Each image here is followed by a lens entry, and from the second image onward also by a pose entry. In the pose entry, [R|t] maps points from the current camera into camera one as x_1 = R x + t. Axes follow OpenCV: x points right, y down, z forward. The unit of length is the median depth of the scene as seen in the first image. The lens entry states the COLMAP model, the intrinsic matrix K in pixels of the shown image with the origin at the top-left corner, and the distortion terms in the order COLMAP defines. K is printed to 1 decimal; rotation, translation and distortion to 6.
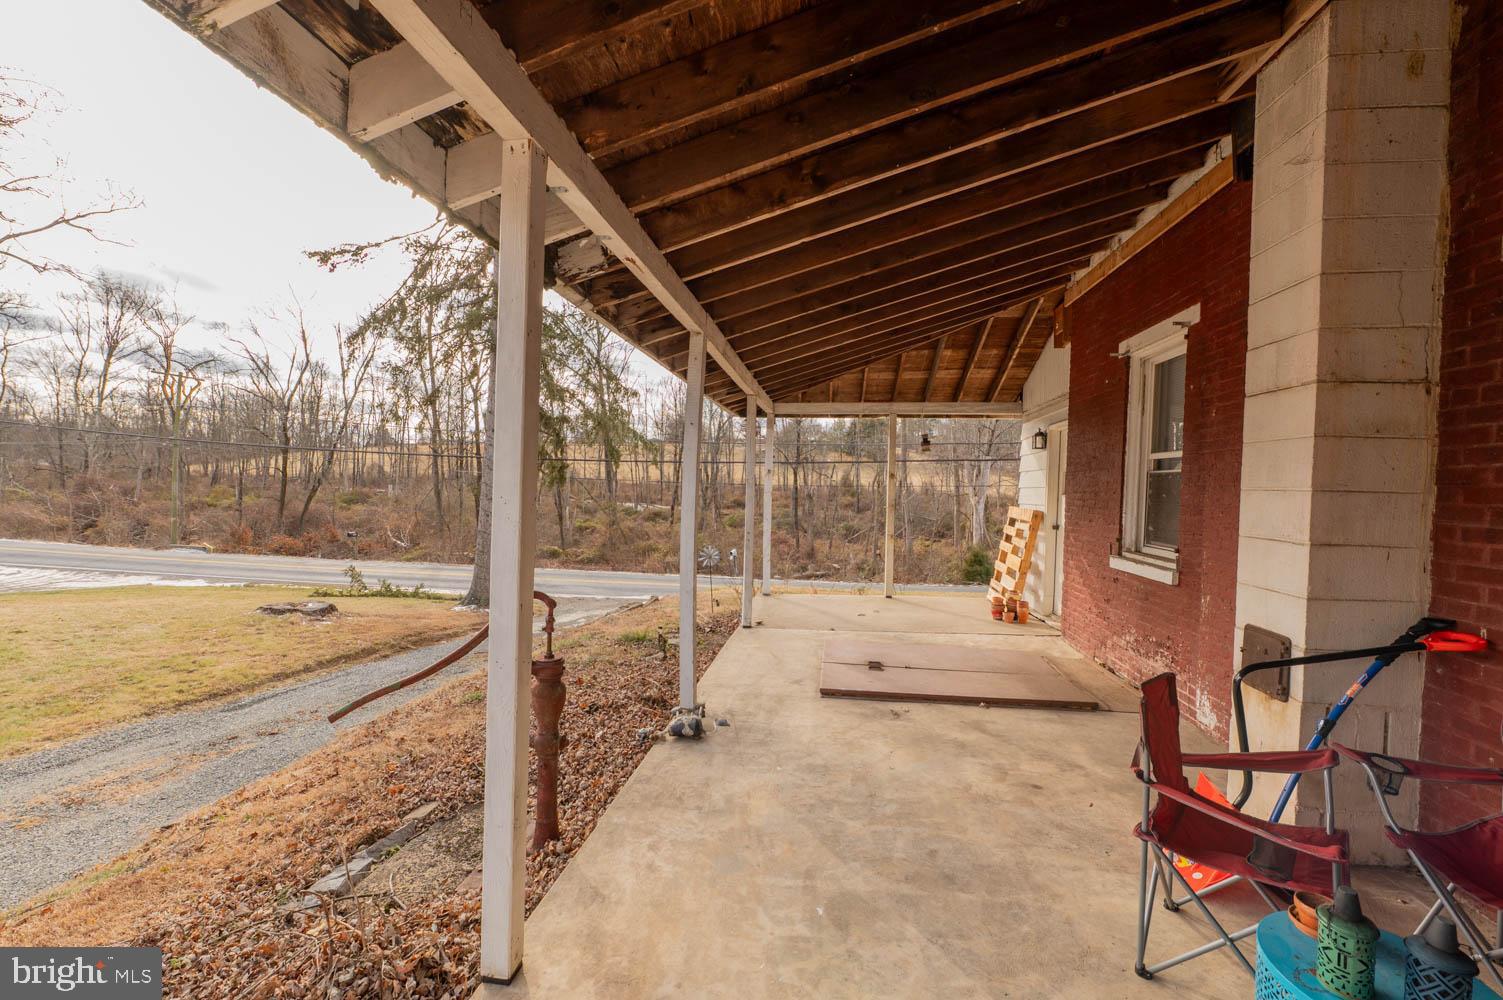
lens RADIAL K [[592.2, 0, 759.1], [0, 592.2, 493.8], [0, 0, 1]] dist [-0.006318, -0.001874]
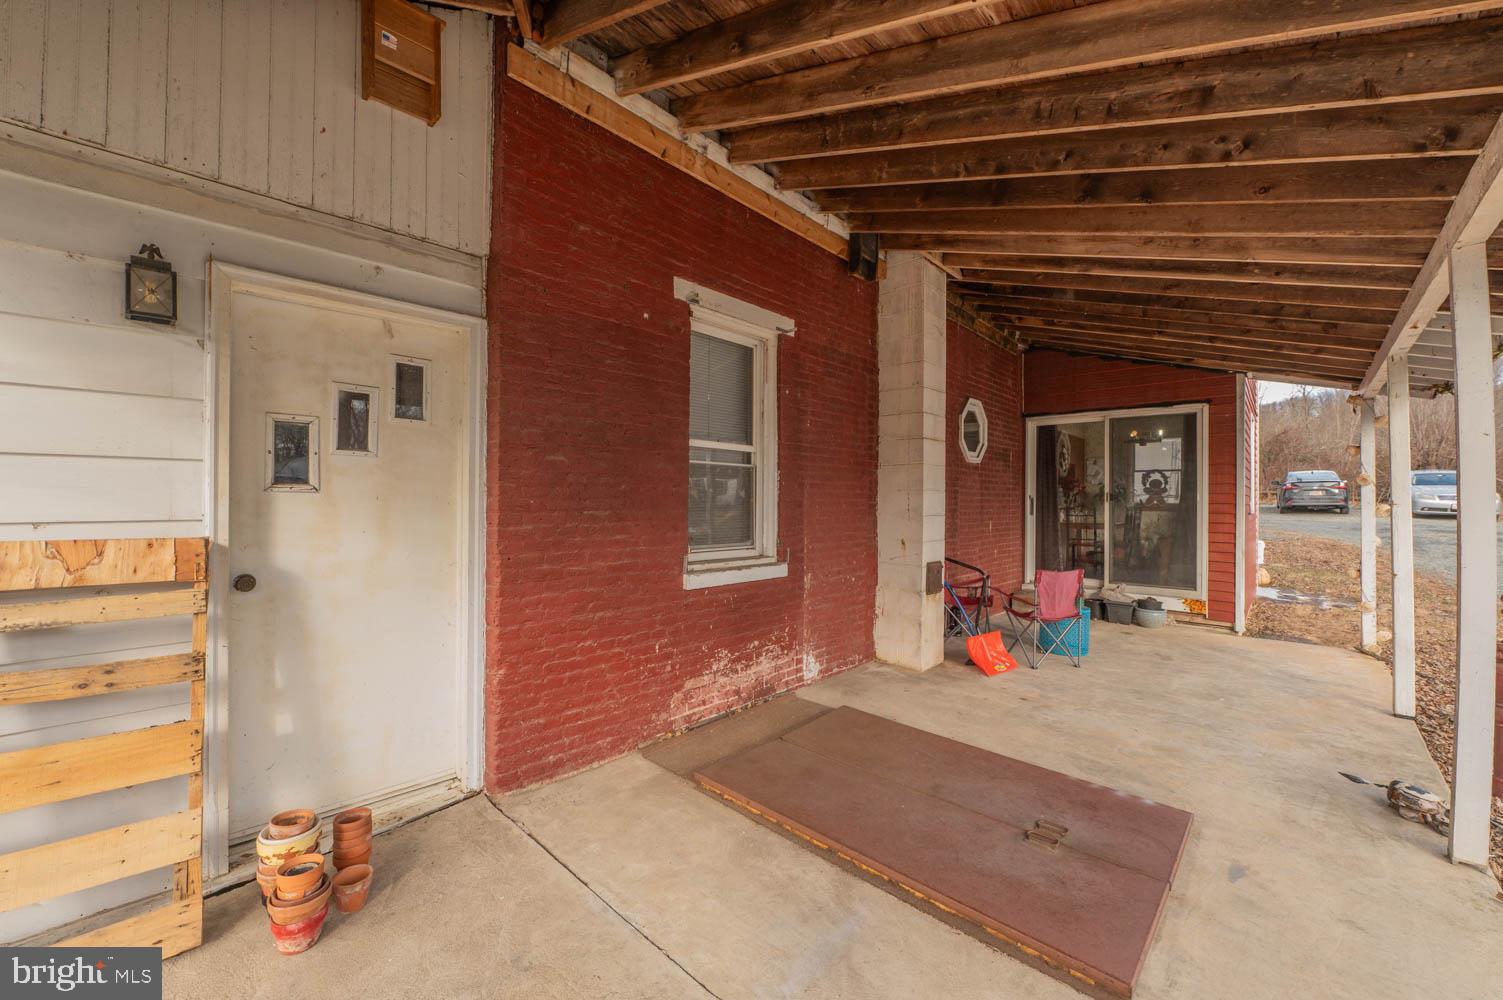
lens RADIAL K [[592.2, 0, 744.9], [0, 592.2, 495.2], [0, 0, 1]] dist [-0.006318, -0.001874]
pose [[-0.813840, -0.033892, 0.580100, 0.161431], [-0.022680, 0.999390, 0.026570, -0.018092], [-0.580646, 0.008468, -0.814112, 2.020414]]
